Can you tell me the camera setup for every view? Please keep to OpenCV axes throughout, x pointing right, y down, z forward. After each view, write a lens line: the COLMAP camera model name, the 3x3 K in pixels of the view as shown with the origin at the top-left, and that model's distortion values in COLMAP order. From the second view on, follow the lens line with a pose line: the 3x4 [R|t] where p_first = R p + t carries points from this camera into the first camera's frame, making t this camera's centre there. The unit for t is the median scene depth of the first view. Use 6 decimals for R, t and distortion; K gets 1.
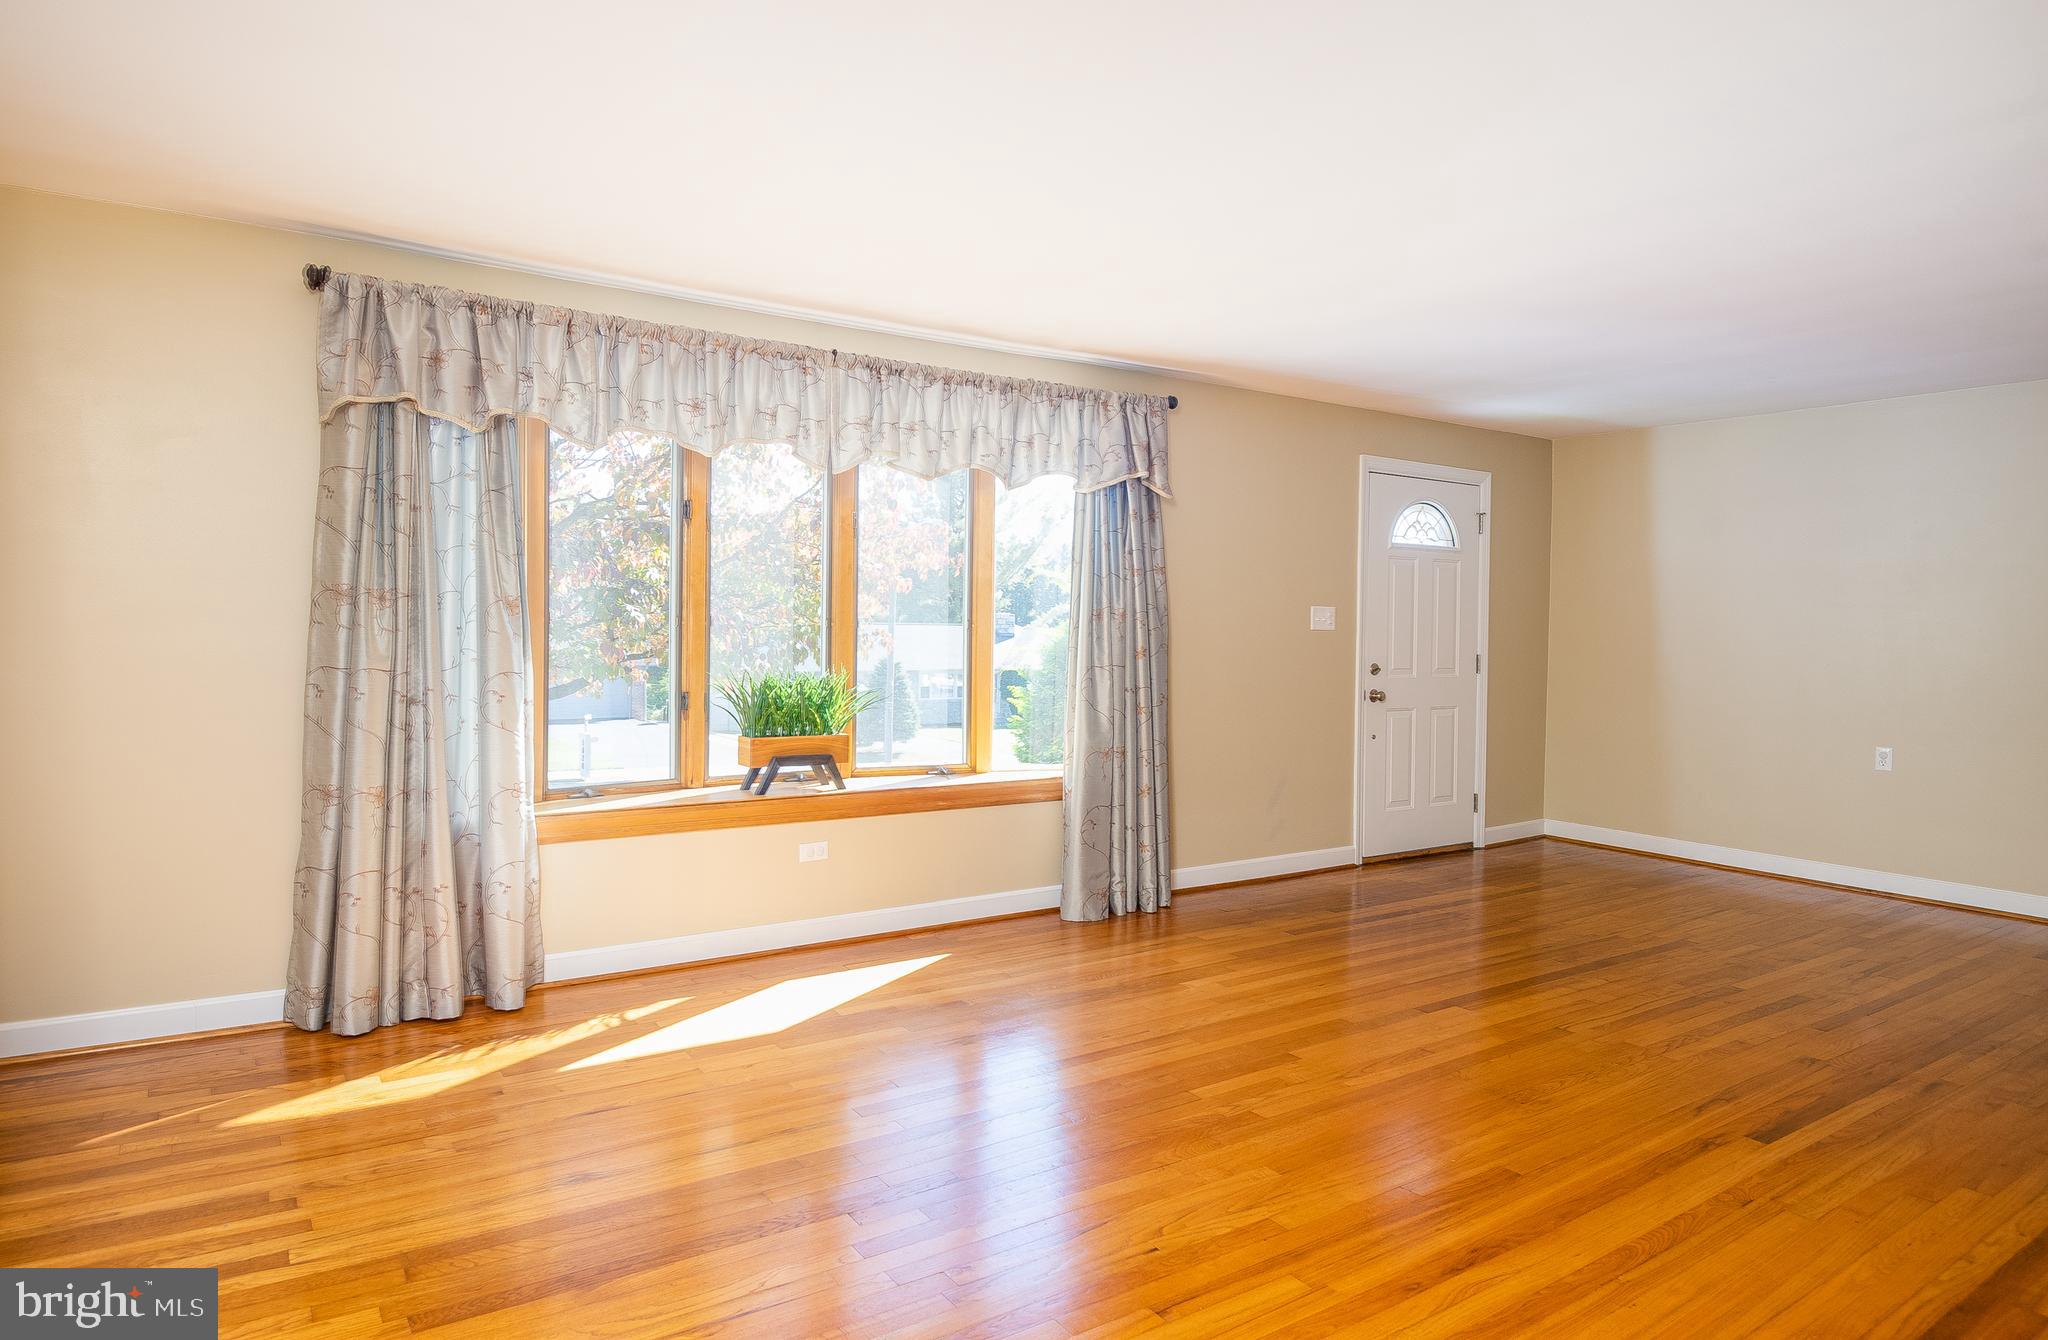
lens RADIAL K [[1162.8, 0, 901.4], [0, 1162.8, 663.4], [0, 0, 1]] dist [-0.000639, -0.017516]
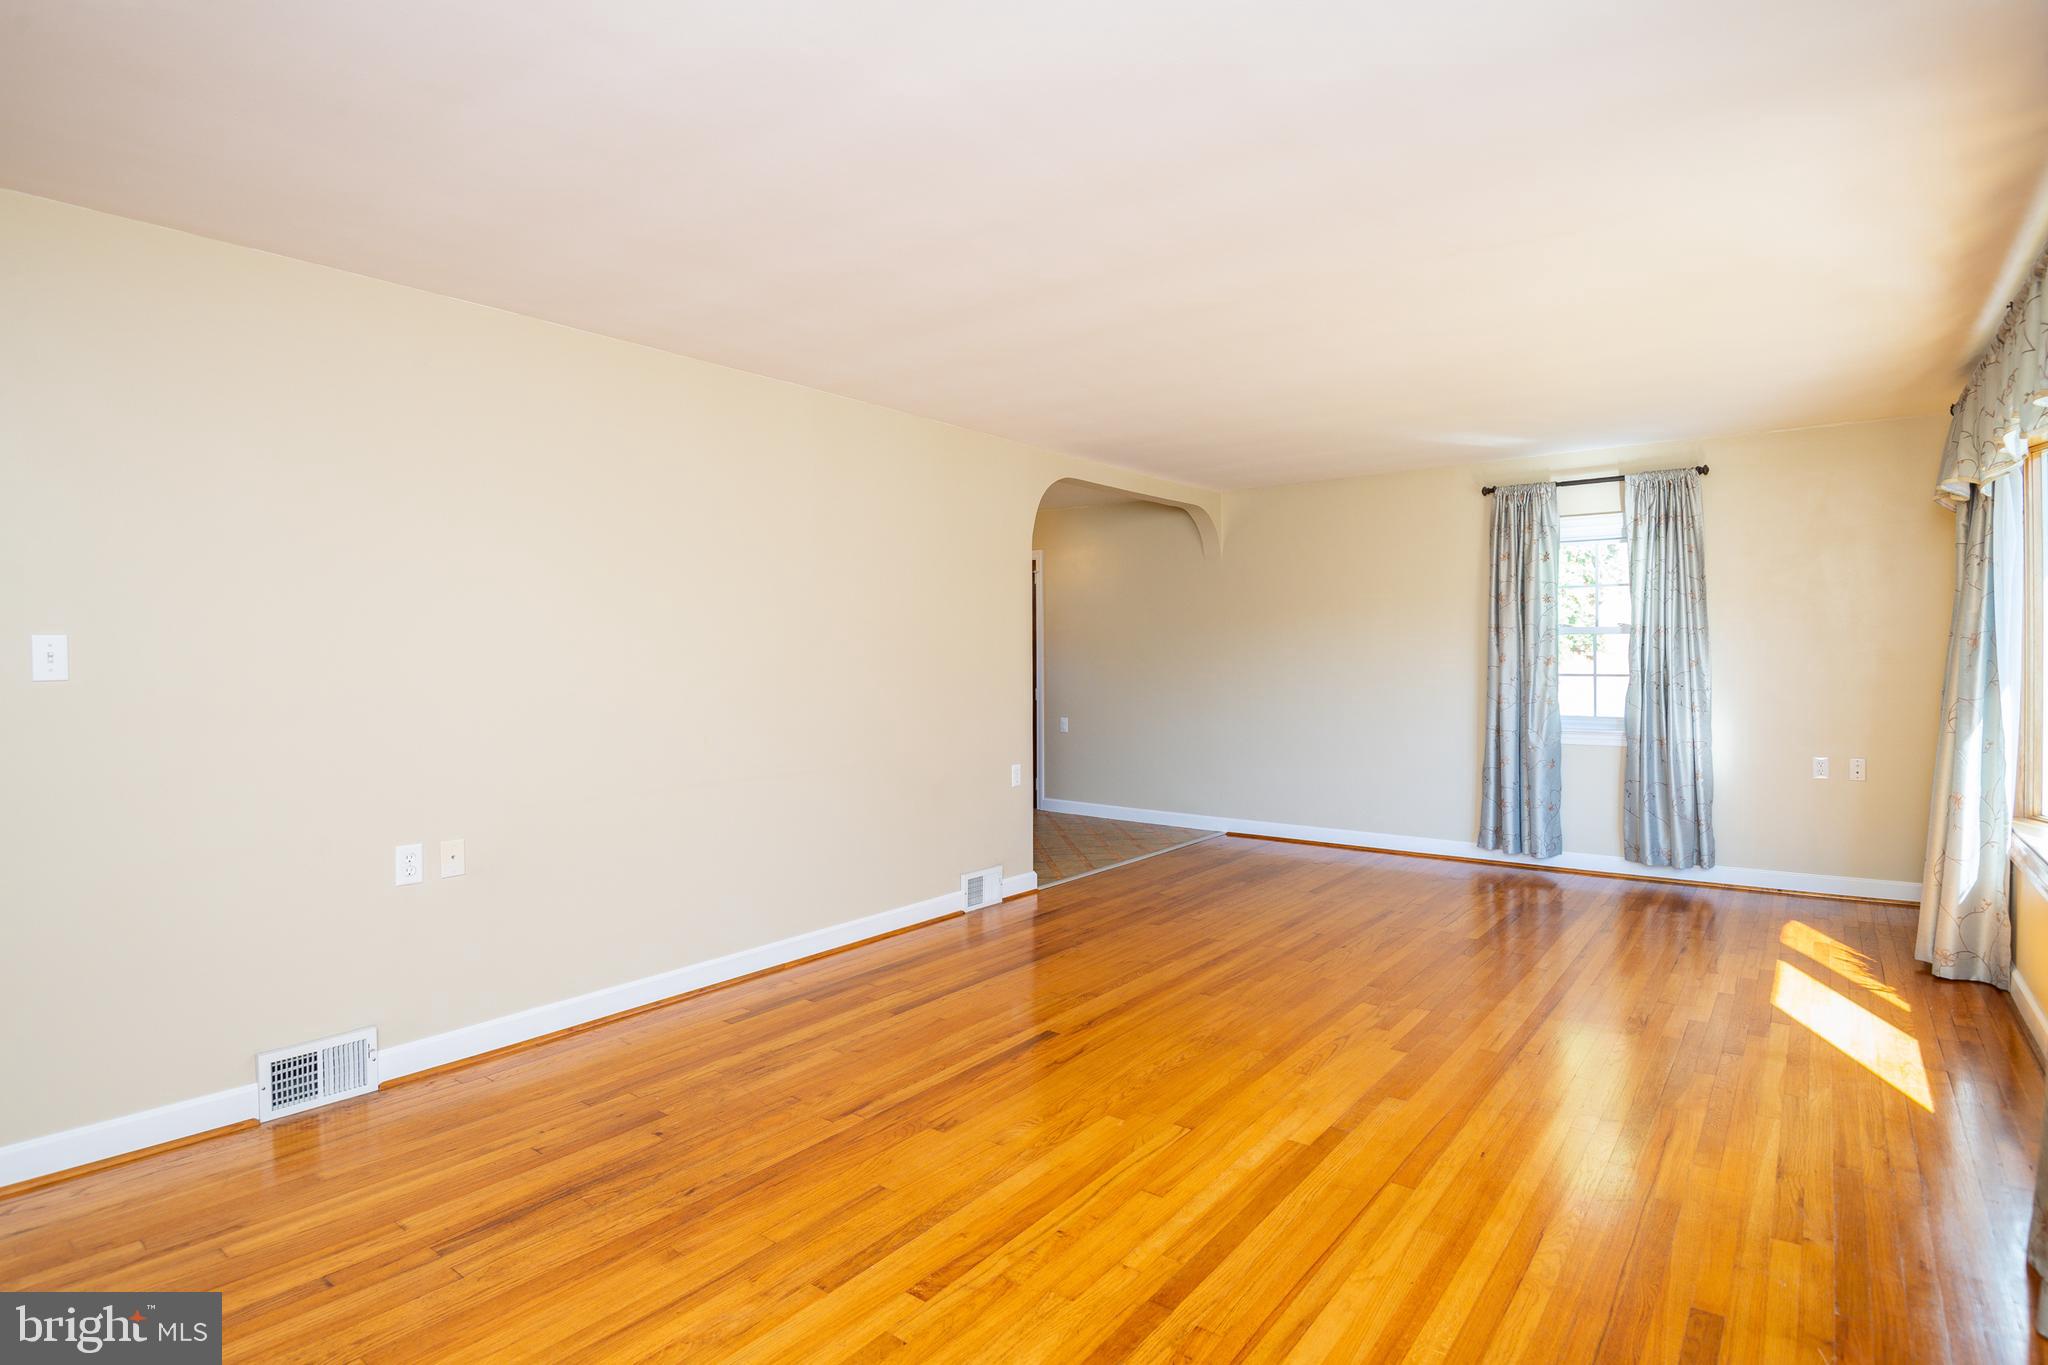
lens RADIAL K [[1024.9, 0, 1024.0], [0, 1024.9, 682.5], [0, 0, 1]] dist [-0.013879, -0.001185]
pose [[-0.927883, 0.003616, -0.372854, 0.934425], [-0.016969, 0.998507, 0.051913, -0.044941], [0.372486, 0.054496, -0.926437, 1.591702]]
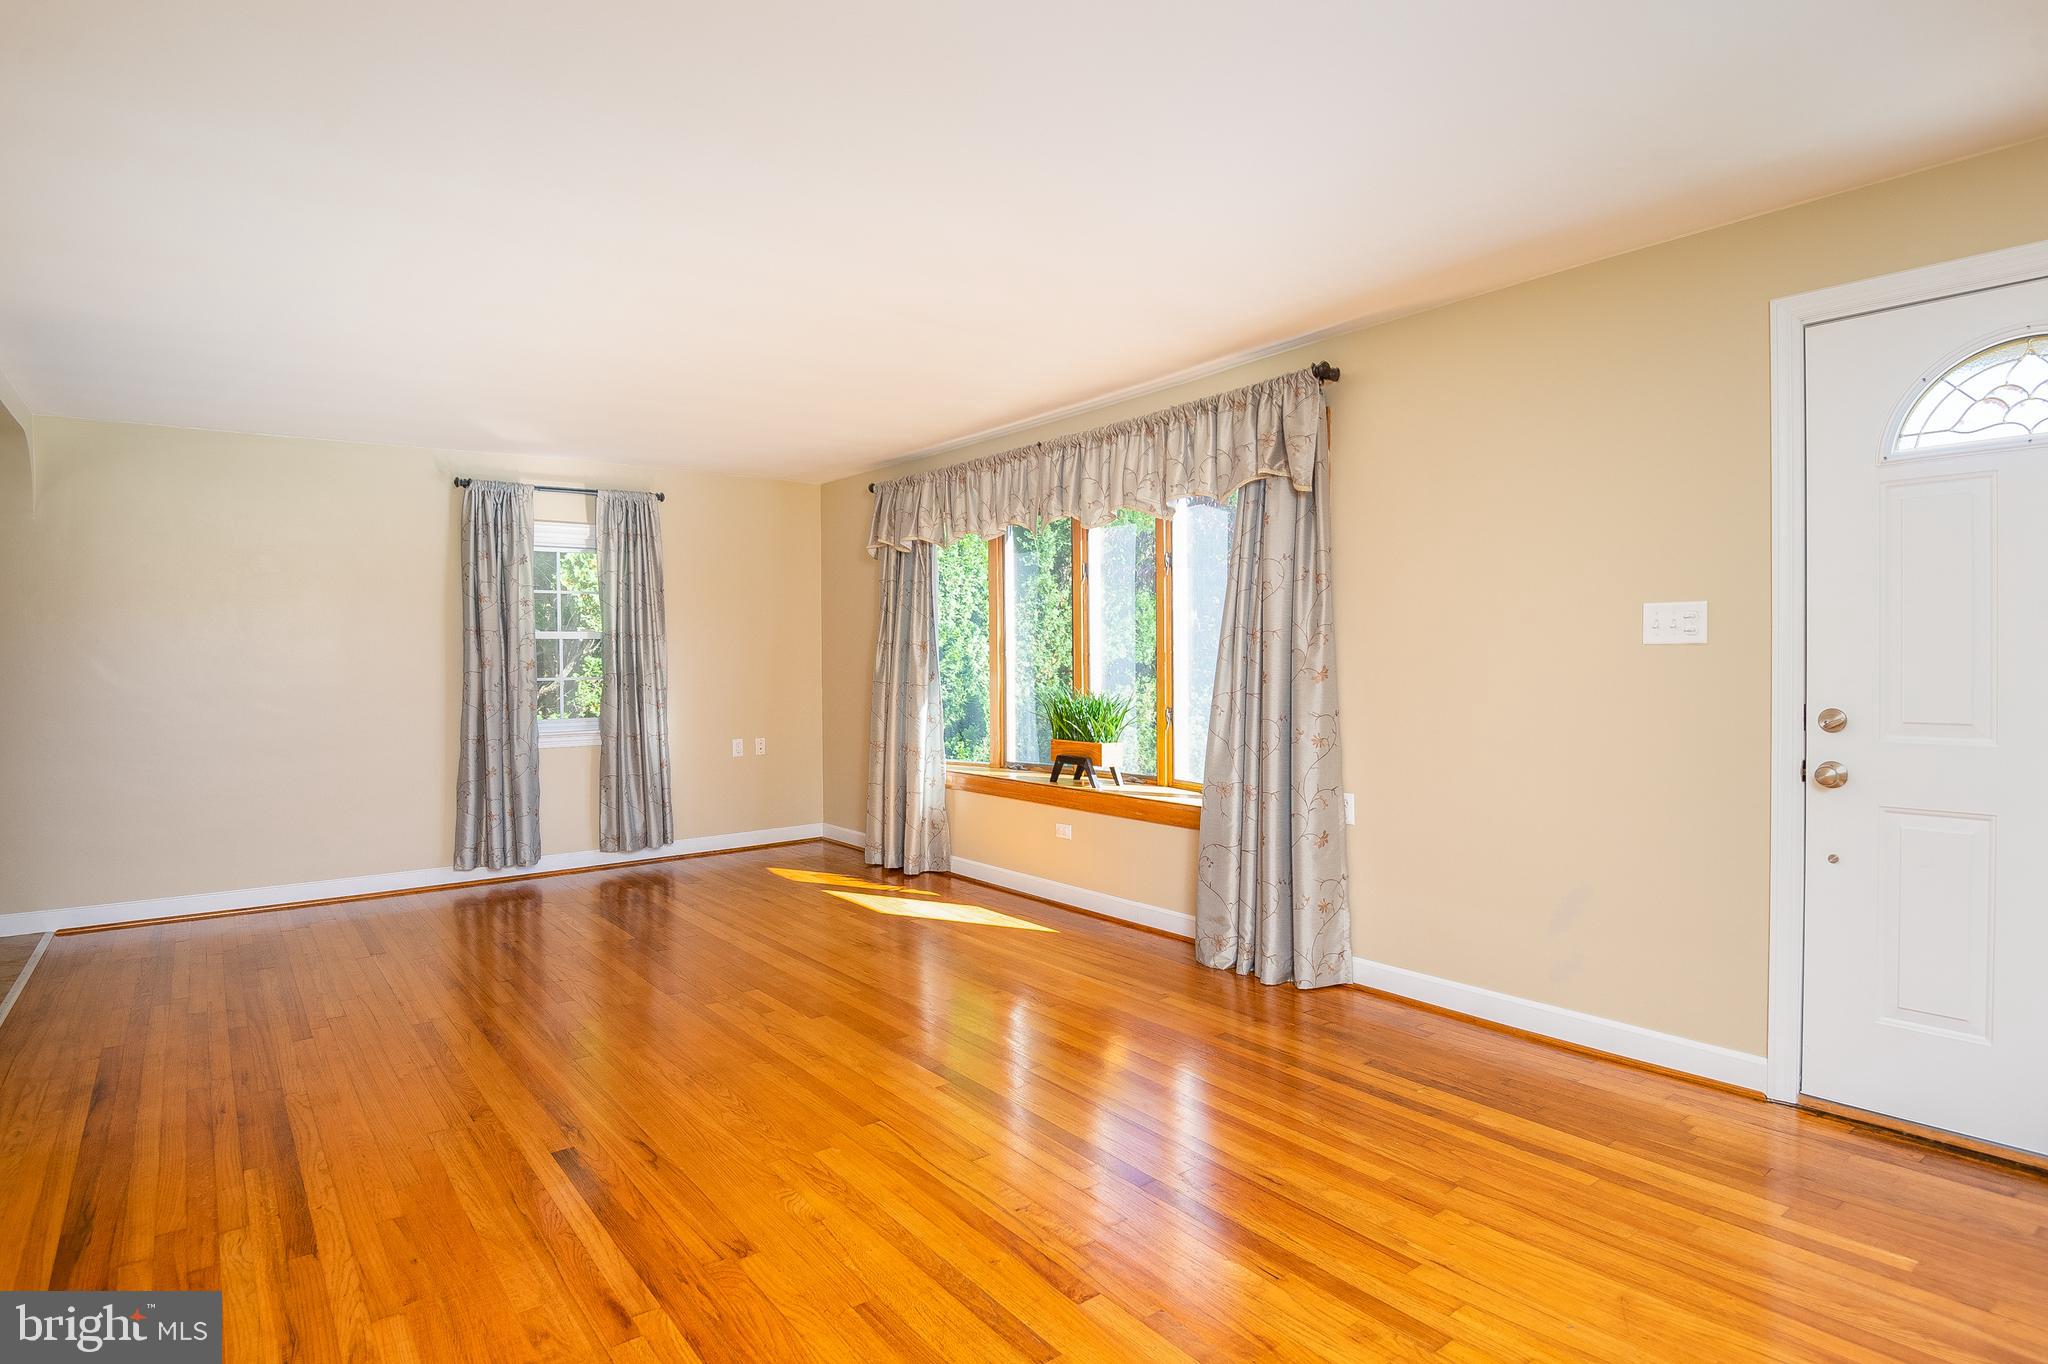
lens RADIAL K [[1093.2, 0, 1024.0], [0, 1093.2, 682.0], [0, 0, 1]] dist [0.009322, -0.026905]
pose [[0.110507, 0.012255, -0.993800, 1.339183], [-0.018597, 0.999774, 0.010261, -0.015681], [0.993701, 0.017348, 0.110710, 0.989924]]
